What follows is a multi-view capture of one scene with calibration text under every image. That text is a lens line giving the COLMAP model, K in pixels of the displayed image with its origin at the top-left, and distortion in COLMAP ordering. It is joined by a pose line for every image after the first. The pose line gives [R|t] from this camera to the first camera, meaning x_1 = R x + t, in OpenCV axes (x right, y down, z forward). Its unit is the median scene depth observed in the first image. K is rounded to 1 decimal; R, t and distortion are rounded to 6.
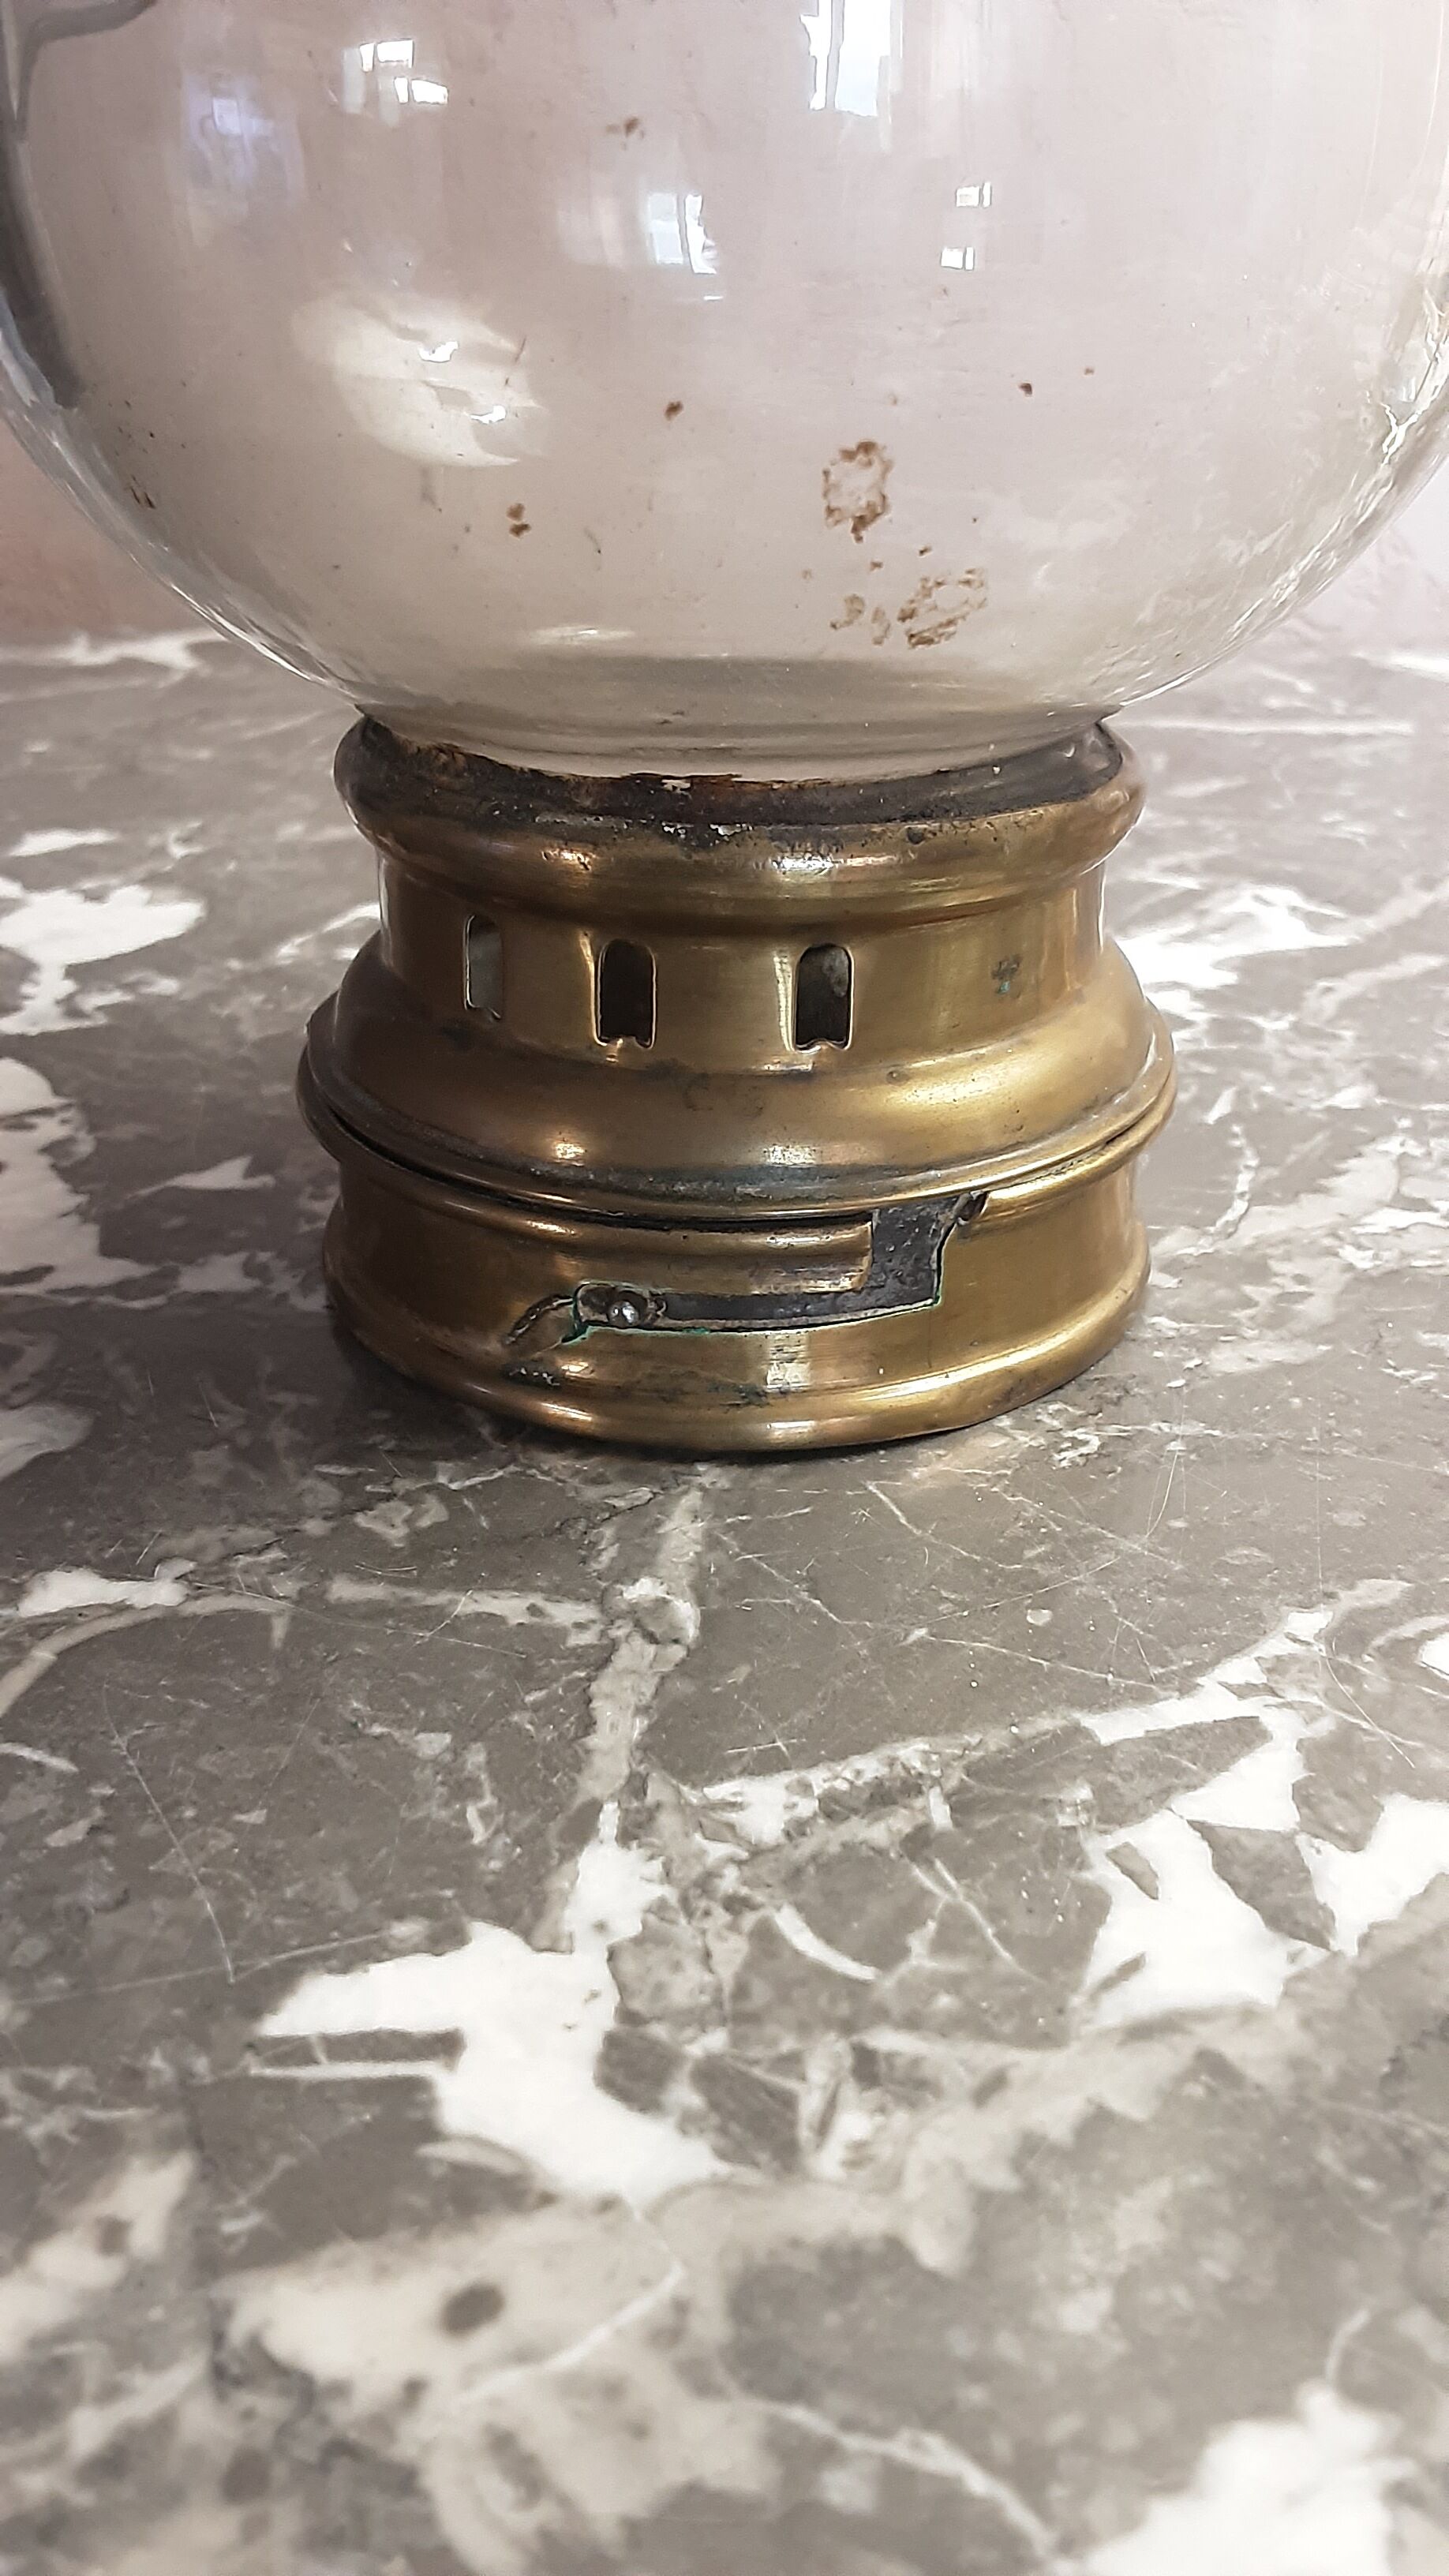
lens RADIAL K [[2002.3, 0, 738.0], [0, 2002.3, 1242.8], [0, 0, 1]] dist [0.092089, -0.151879]
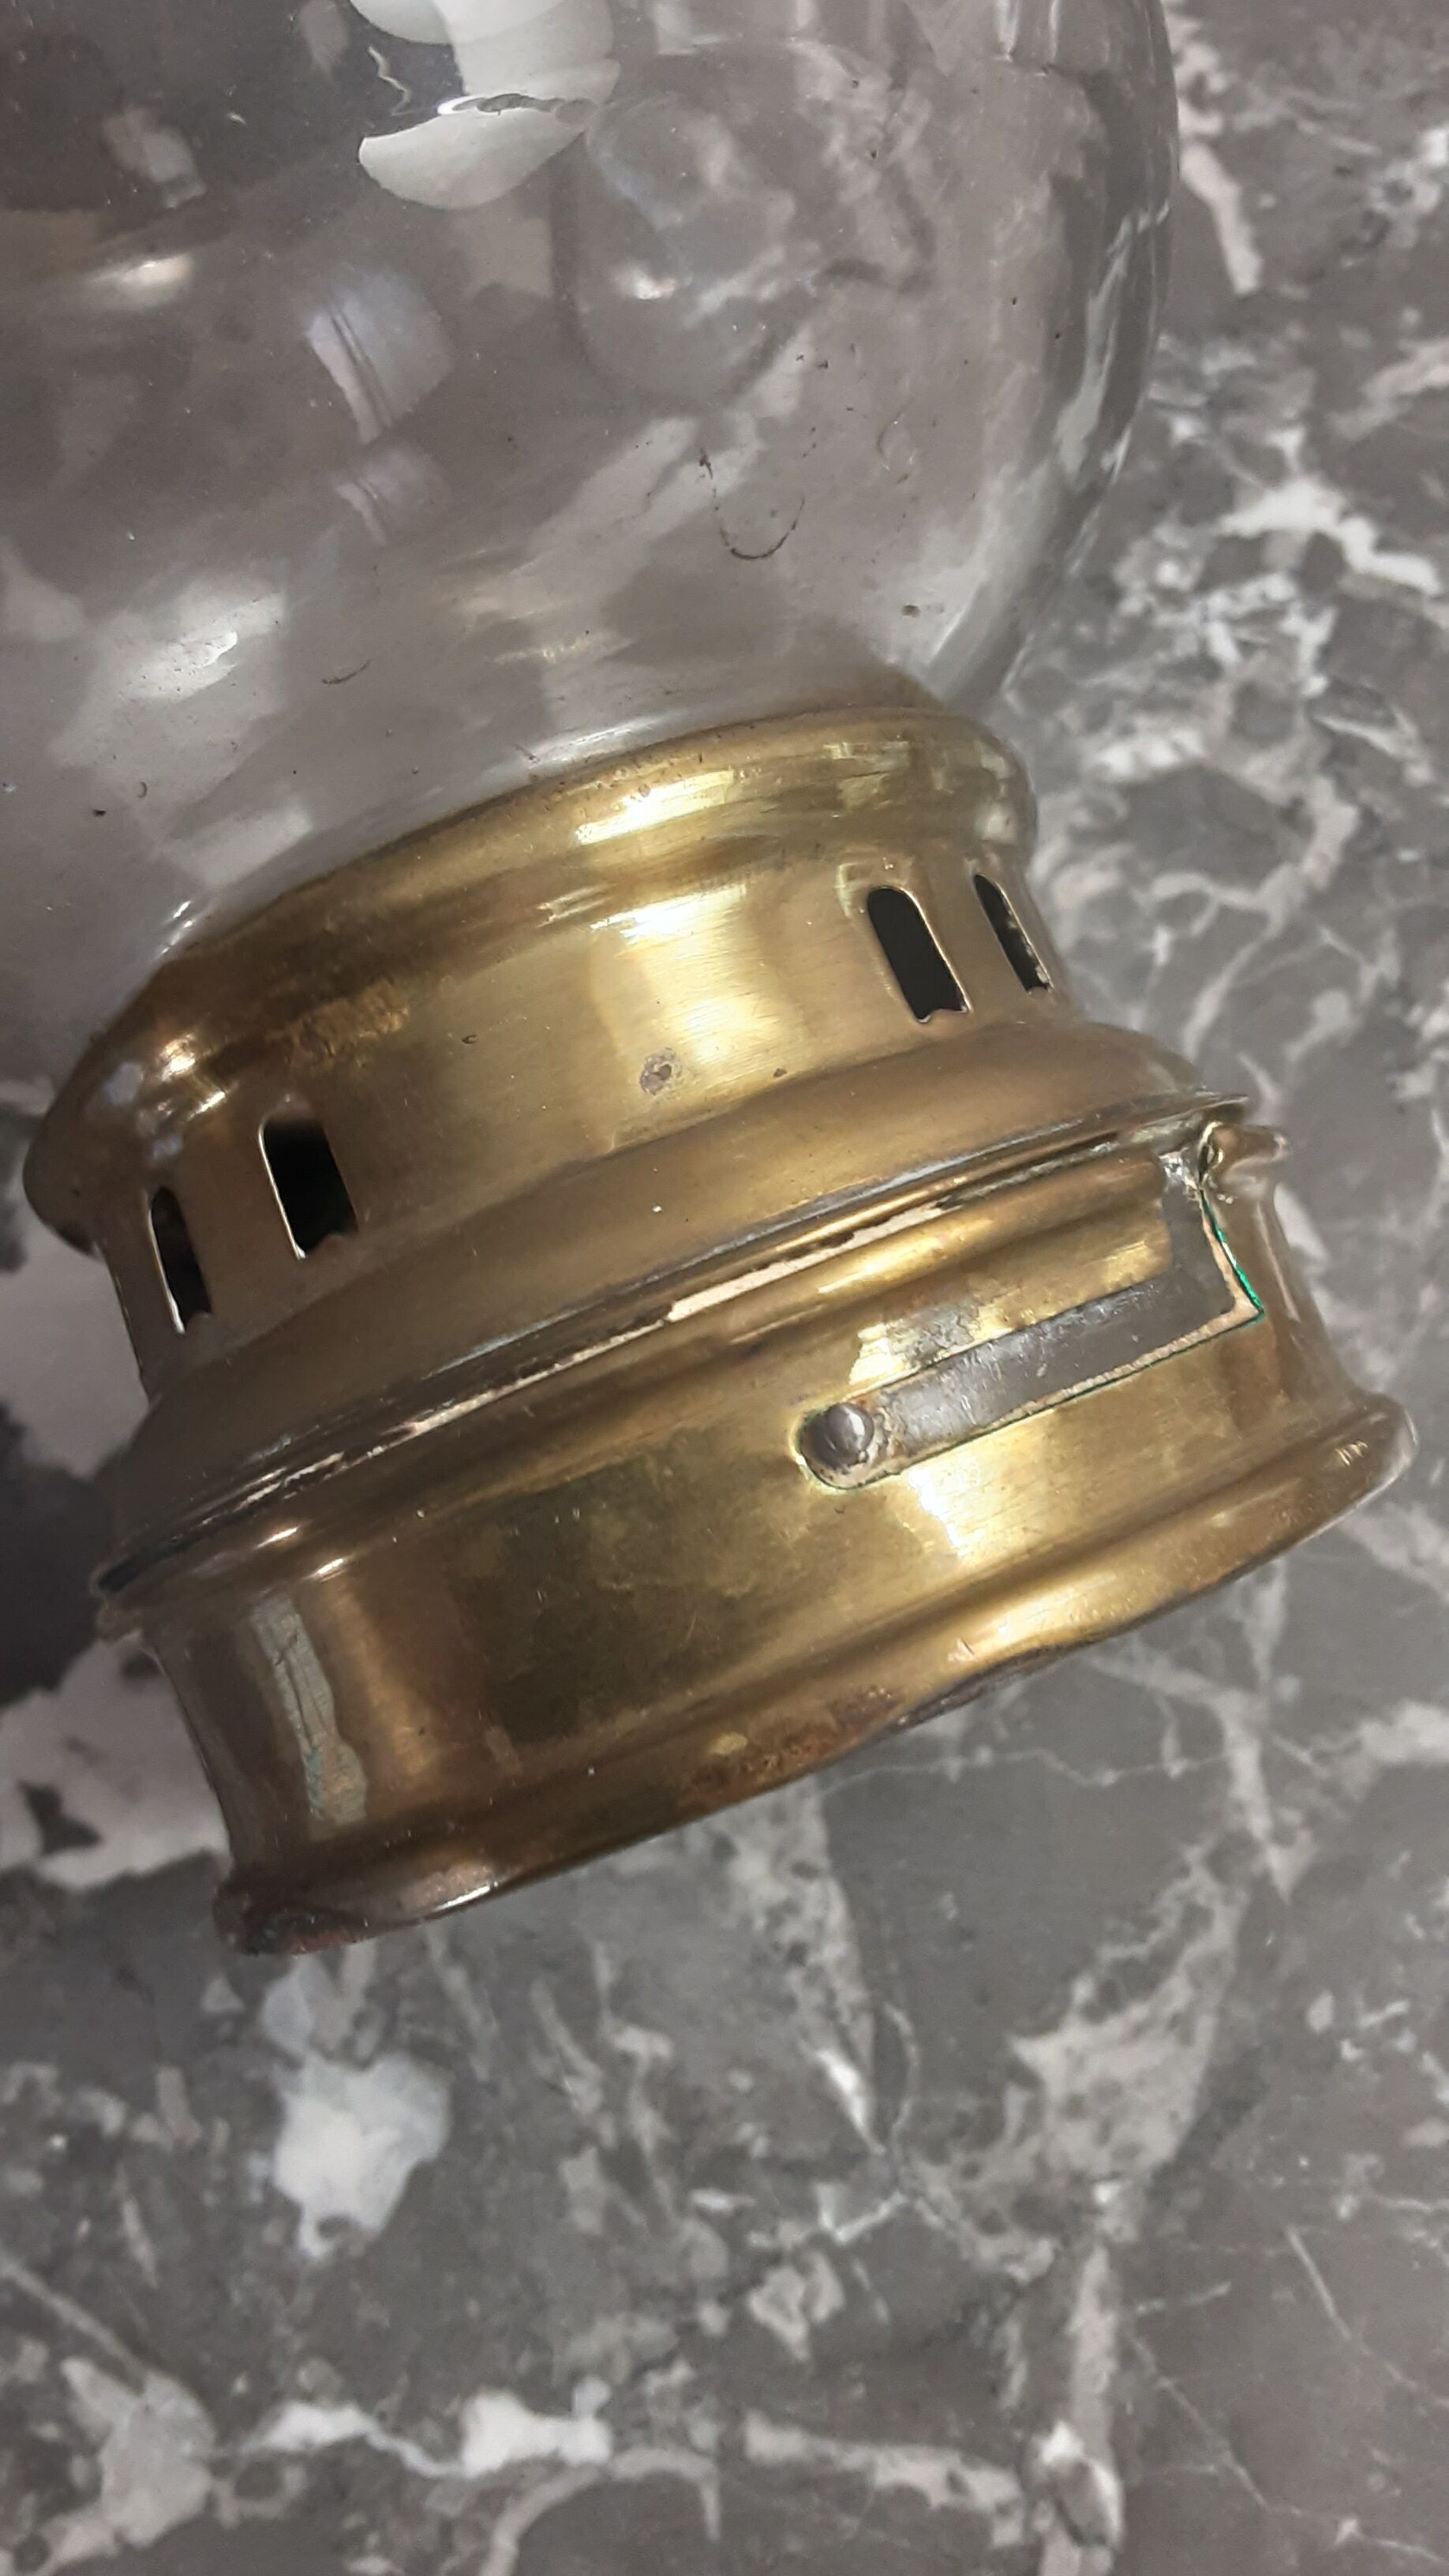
lens RADIAL K [[2002.3, 0, 771.6], [0, 2002.3, 1192.4], [0, 0, 1]] dist [0.092089, -0.151879]
pose [[0.984346, -0.067315, -0.162887, 0.015028], [0.162946, 0.699811, 0.695495, -0.879256], [0.067173, -0.711149, 0.699825, 0.666863]]
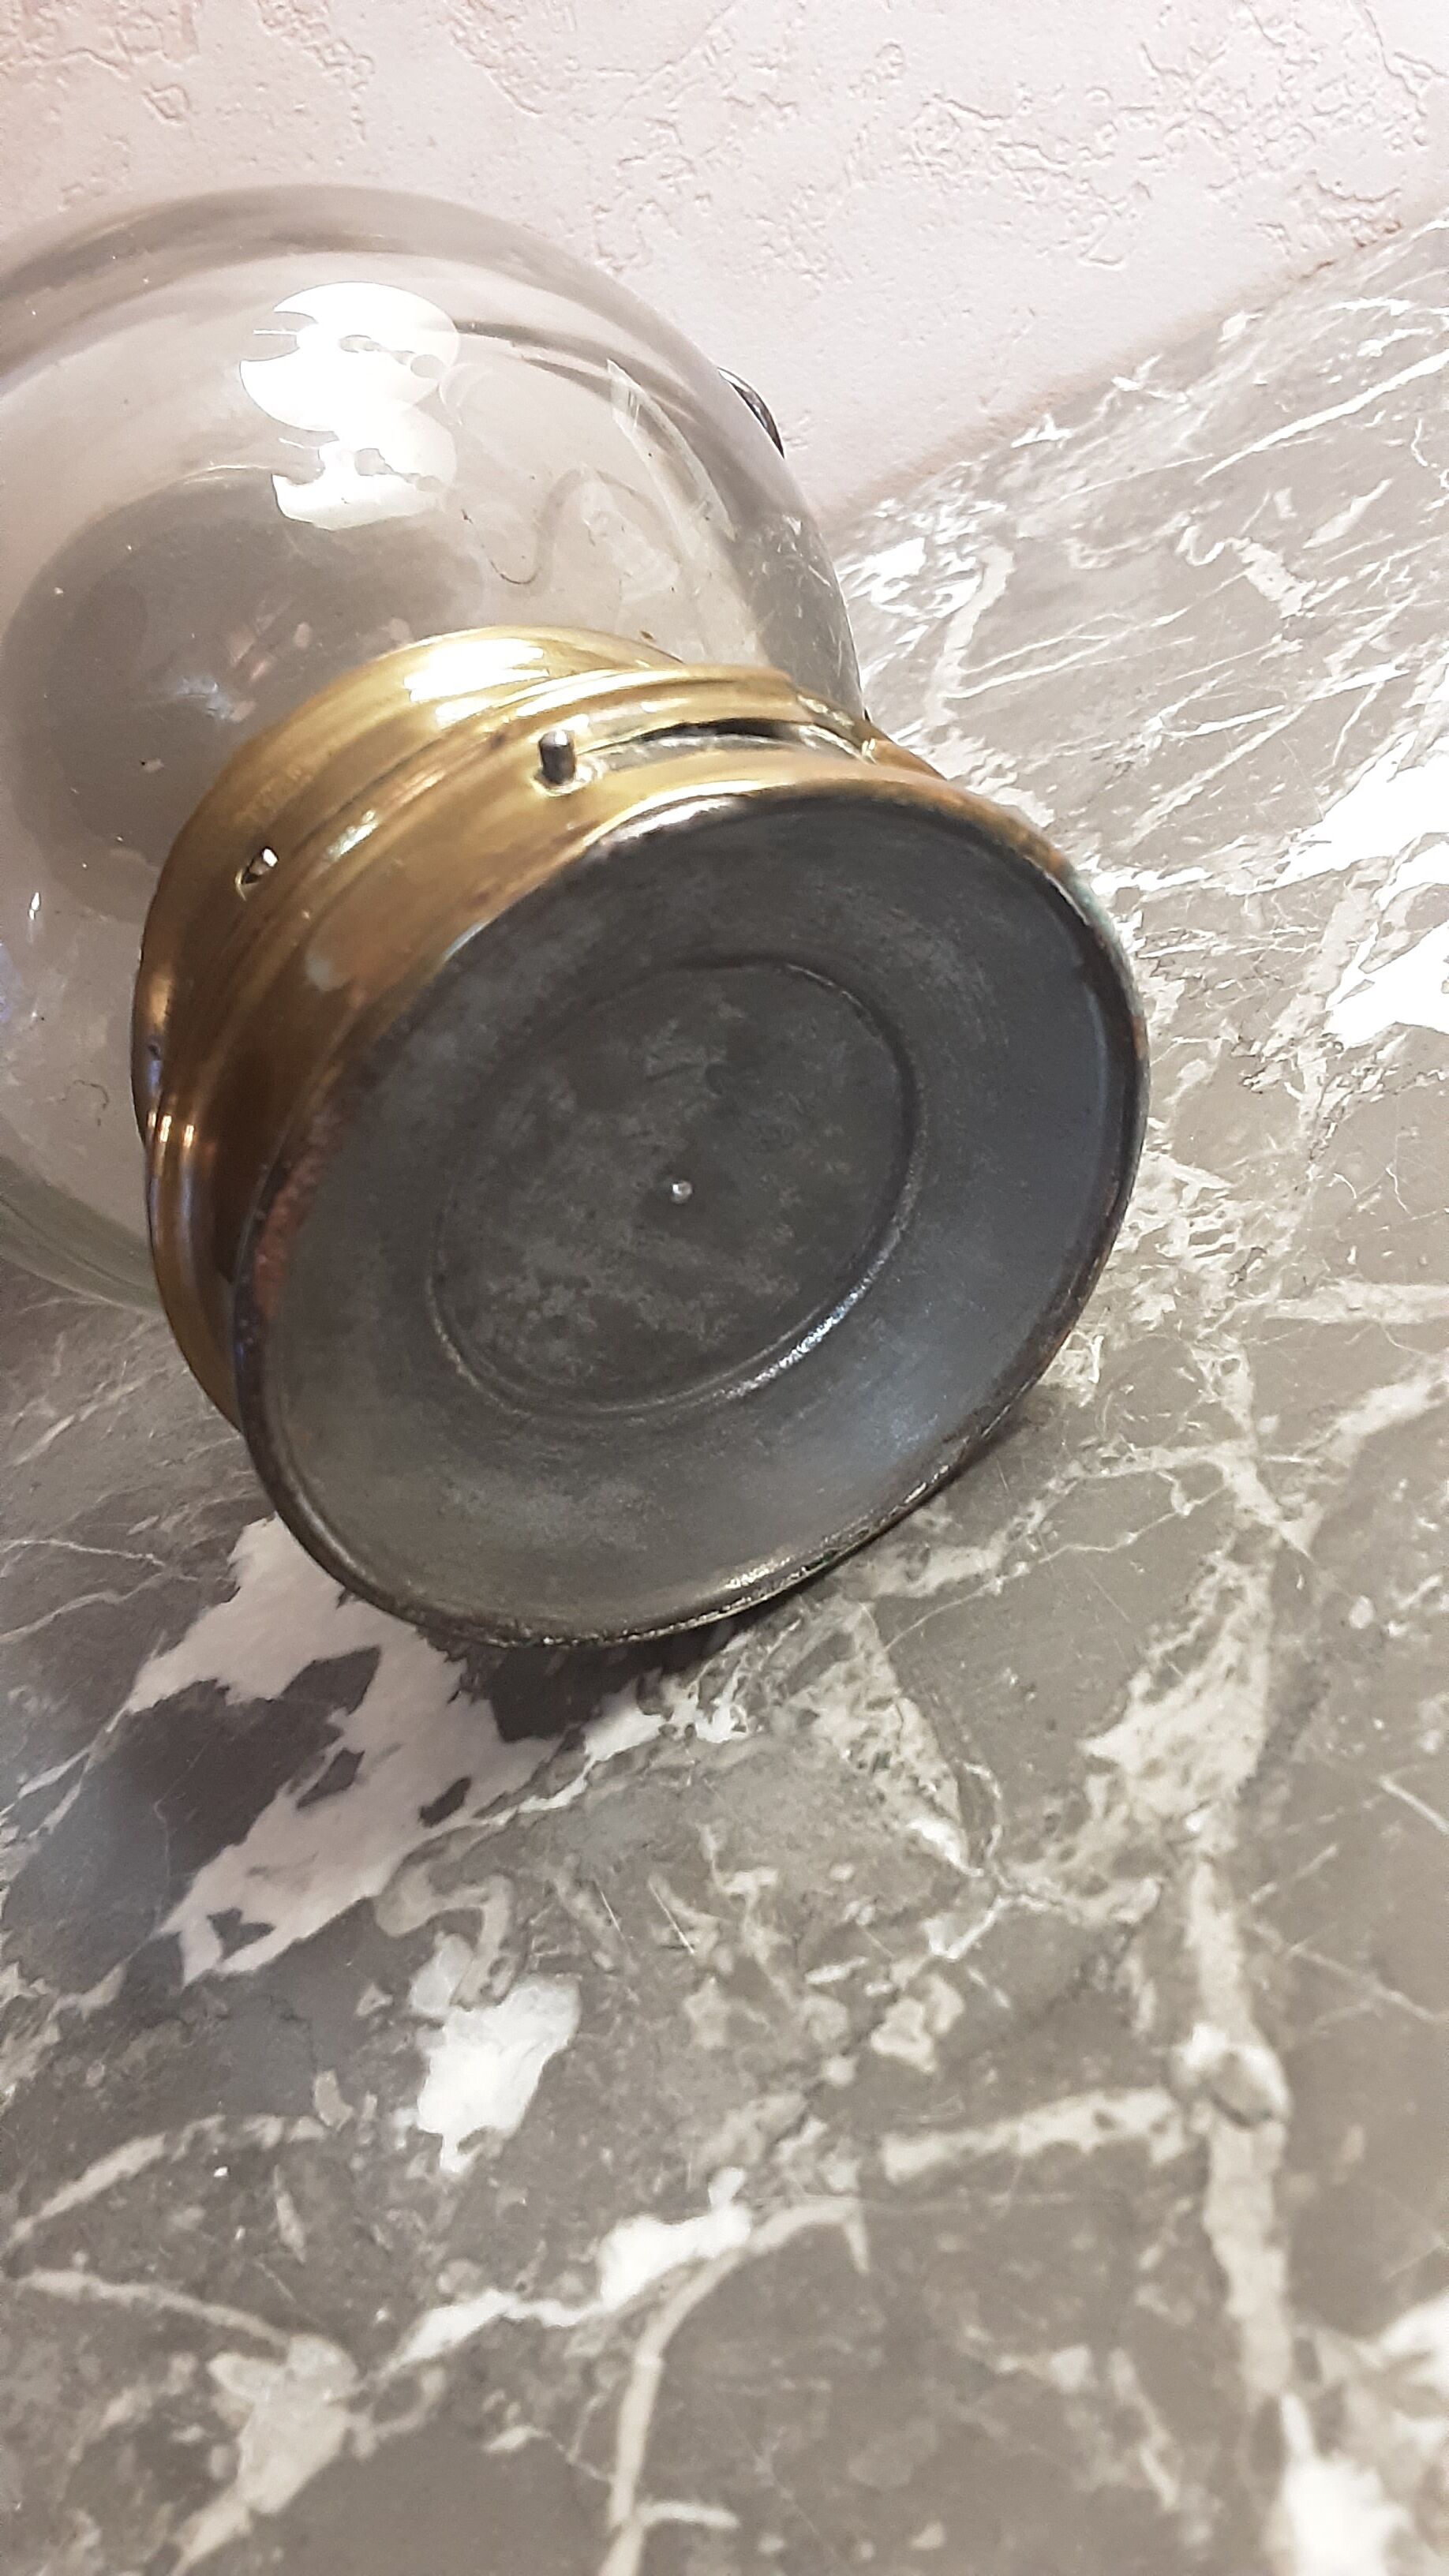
lens RADIAL K [[2002.3, 0, 744.8], [0, 2002.3, 1219.2], [0, 0, 1]] dist [0.092089, -0.151879]
pose [[0.885941, -0.422876, -0.190487, 0.089237], [0.440660, 0.895577, 0.061320, -0.270724], [0.144665, -0.138266, 0.979773, 0.131118]]
